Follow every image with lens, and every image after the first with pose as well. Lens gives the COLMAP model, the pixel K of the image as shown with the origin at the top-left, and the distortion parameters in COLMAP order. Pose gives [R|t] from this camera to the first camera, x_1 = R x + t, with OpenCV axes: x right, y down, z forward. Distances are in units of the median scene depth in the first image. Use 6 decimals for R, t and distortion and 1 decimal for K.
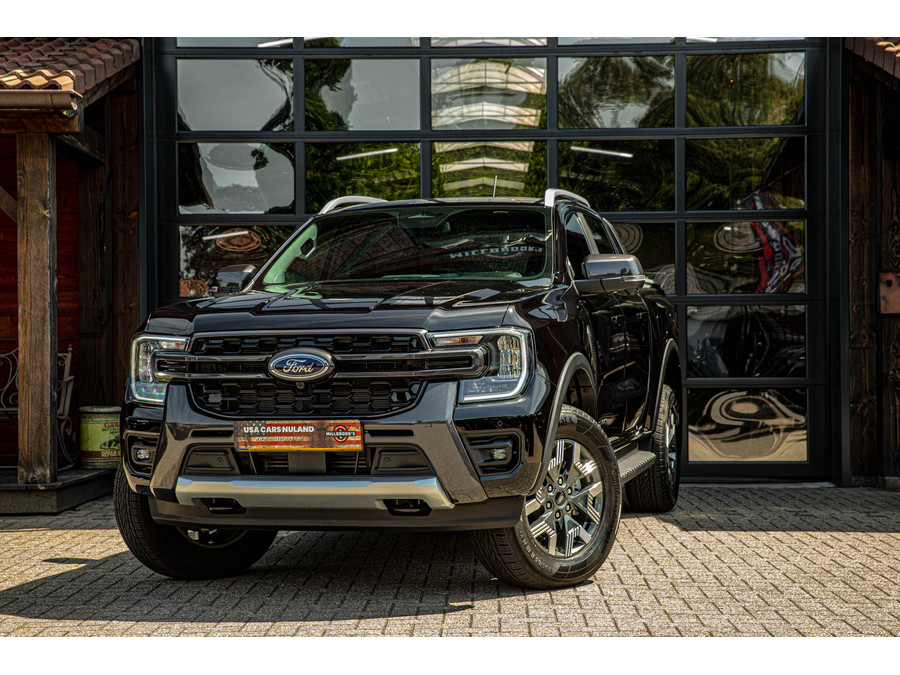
lens RADIAL K [[1697.1, 0, 450.0], [0, 1697.1, 337.5], [0, 0, 1]] dist [0.203895, 0.328696]
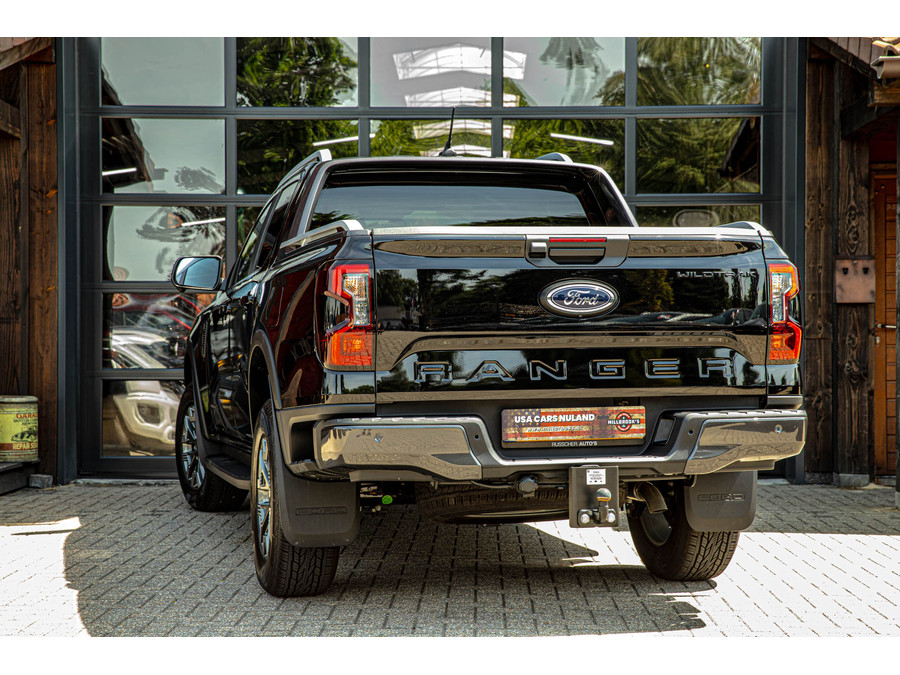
lens RADIAL K [[1697.1, 0, 450.0], [0, 1697.1, 337.5], [0, 0, 1]] dist [0.203895, 0.328696]
pose [[0.999973, 0.005850, 0.004361, 0.031676], [-0.005877, 0.999963, 0.006307, 0.000627], [-0.004324, -0.006332, 0.999971, 0.049378]]
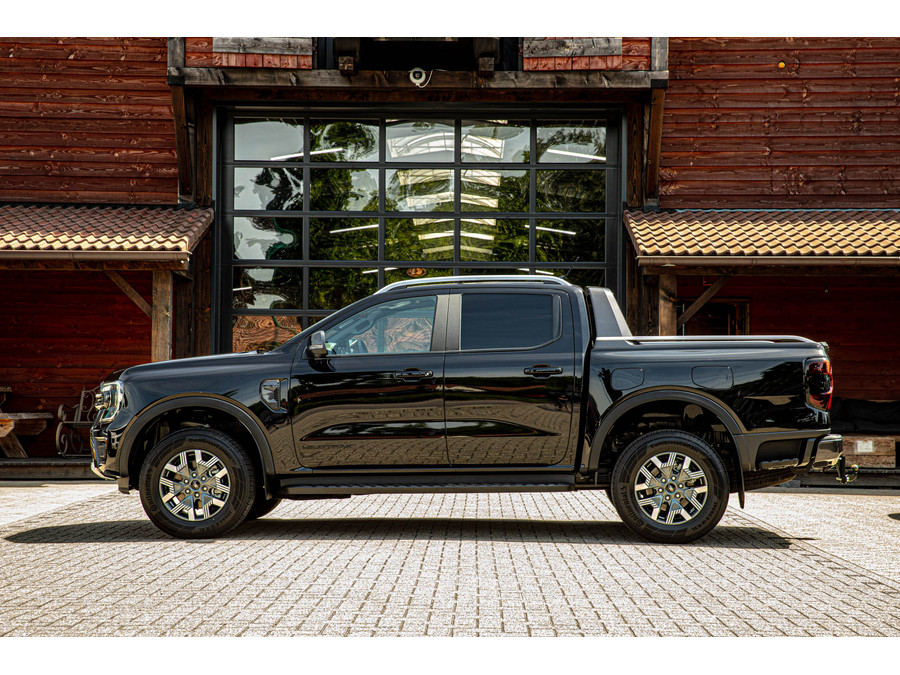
lens RADIAL K [[1697.1, 0, 450.0], [0, 1697.1, 337.5], [0, 0, 1]] dist [0.203895, 0.328696]
pose [[0.999885, 0.014744, 0.003510, 0.050821], [-0.014653, 0.999584, -0.024859, -0.005765], [-0.003875, 0.024805, 0.999685, -0.701292]]
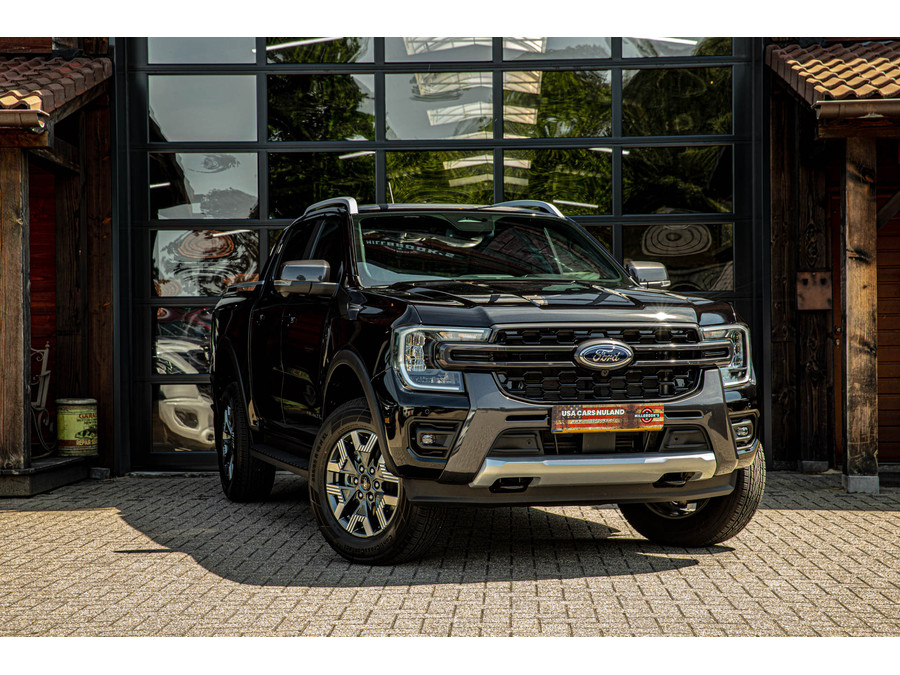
lens RADIAL K [[1697.1, 0, 450.0], [0, 1697.1, 337.5], [0, 0, 1]] dist [0.203895, 0.328696]
pose [[0.999911, -0.003950, -0.012760, 0.044821], [0.003996, 0.999986, 0.003589, -0.001258], [0.012745, -0.003640, 0.999912, -0.076269]]
